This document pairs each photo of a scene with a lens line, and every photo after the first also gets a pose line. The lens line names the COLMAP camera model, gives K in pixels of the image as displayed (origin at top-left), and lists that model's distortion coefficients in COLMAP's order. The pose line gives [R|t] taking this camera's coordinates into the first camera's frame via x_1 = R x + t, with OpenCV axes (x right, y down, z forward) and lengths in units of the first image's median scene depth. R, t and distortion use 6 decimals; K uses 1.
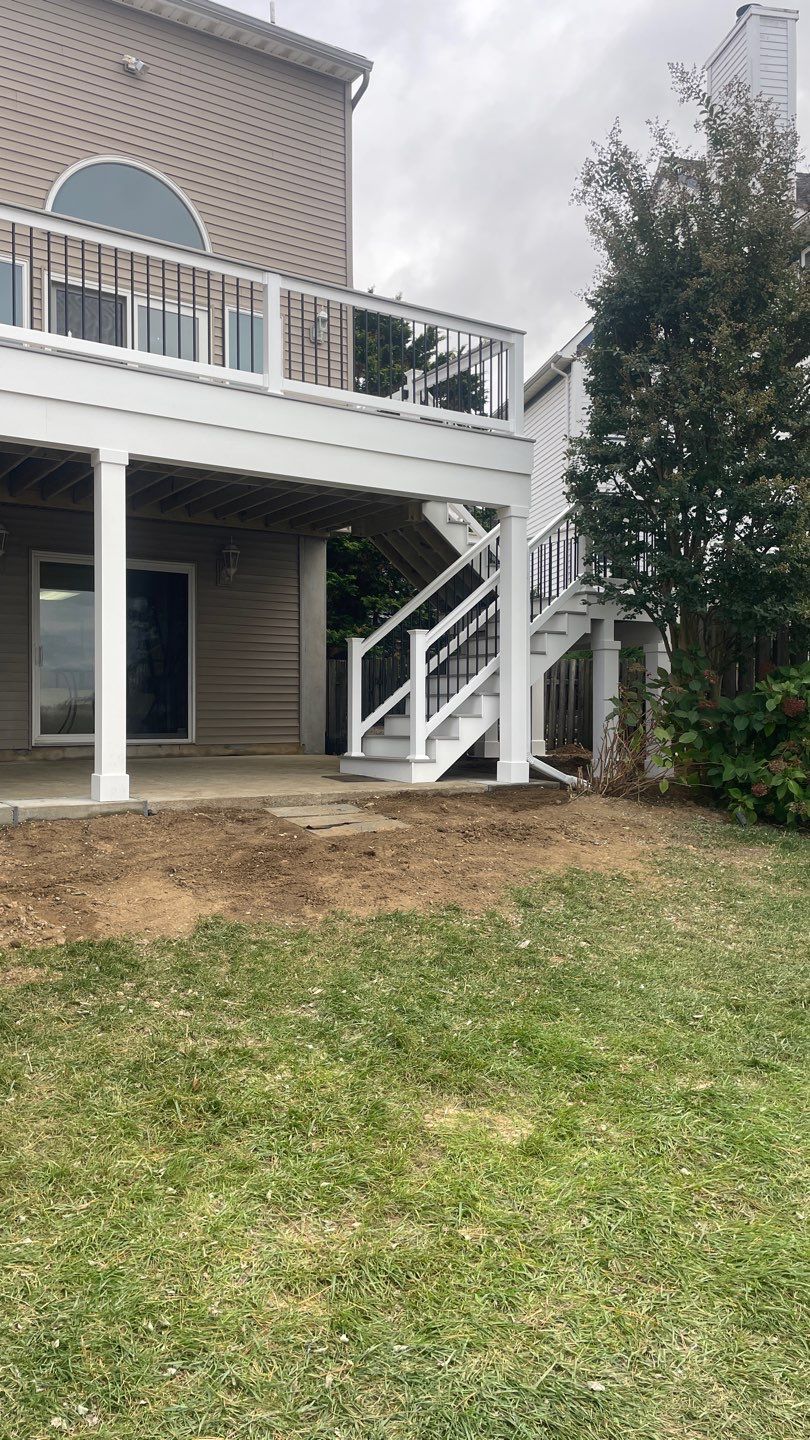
lens RADIAL K [[1078.5, 0, 403.8], [0, 1078.5, 717.7], [0, 0, 1]] dist [0.093597, -0.123814]
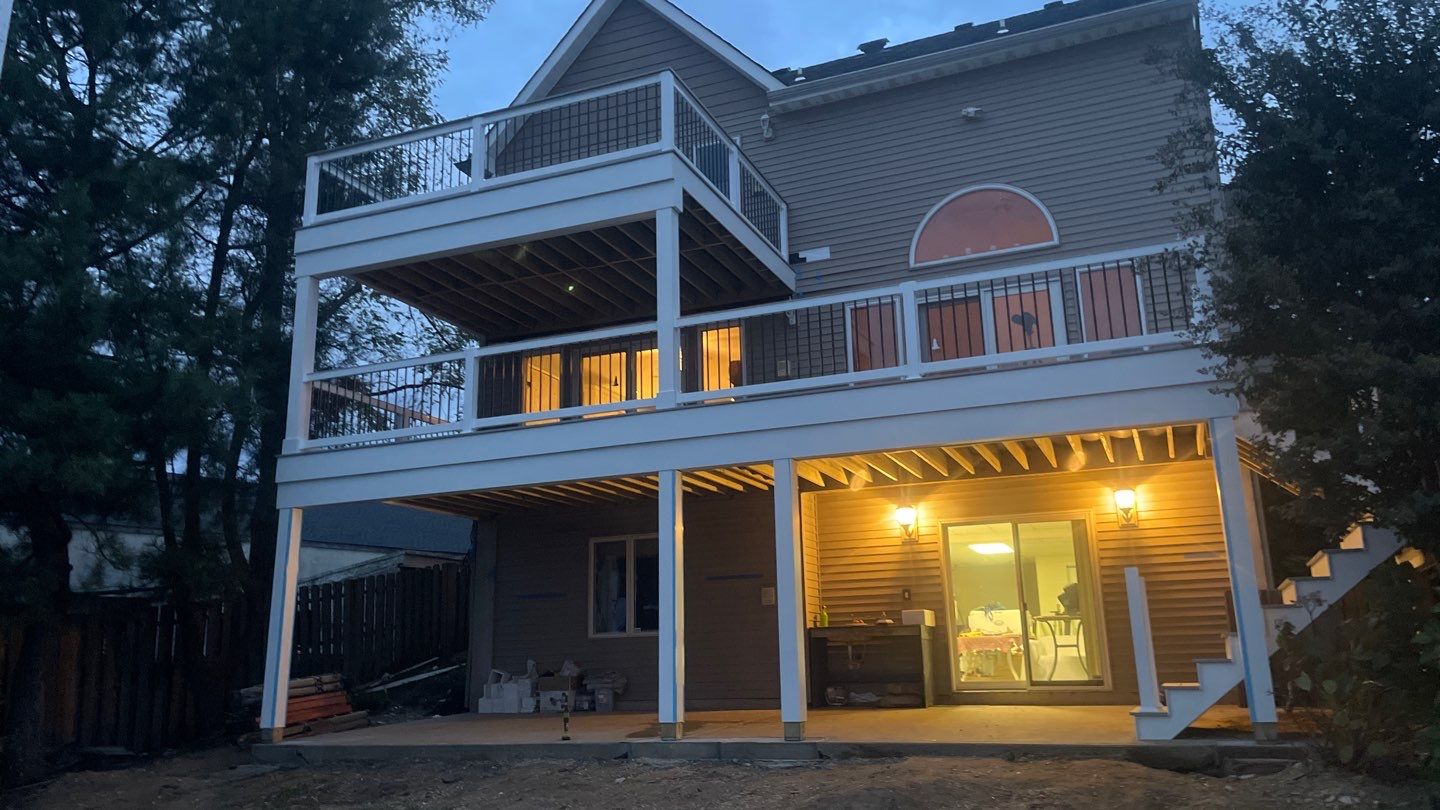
lens RADIAL K [[1078.5, 0, 732.8], [0, 1078.5, 391.0], [0, 0, 1]] dist [0.093597, -0.123814]
pose [[0.572808, -0.215095, -0.790964, 0.555474], [0.023207, 0.968825, -0.246656, -0.003485], [0.819361, 0.122931, 0.559943, 0.160100]]
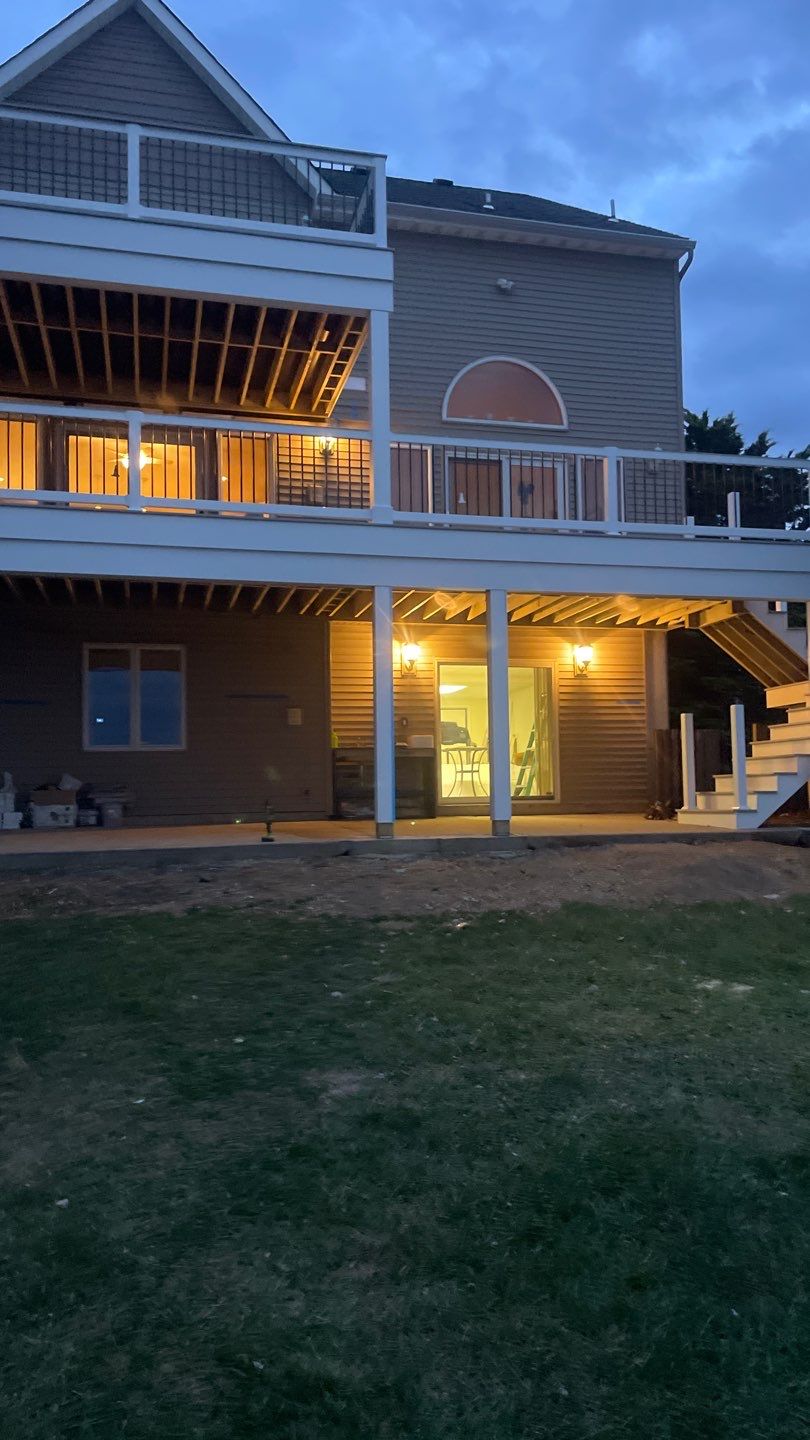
lens RADIAL K [[1078.5, 0, 423.1], [0, 1078.5, 729.2], [0, 0, 1]] dist [0.093597, -0.123814]
pose [[0.949879, -0.035529, -0.310592, 0.053395], [0.015890, 0.997724, -0.065533, 0.021262], [0.312213, 0.057314, 0.948282, -0.268402]]
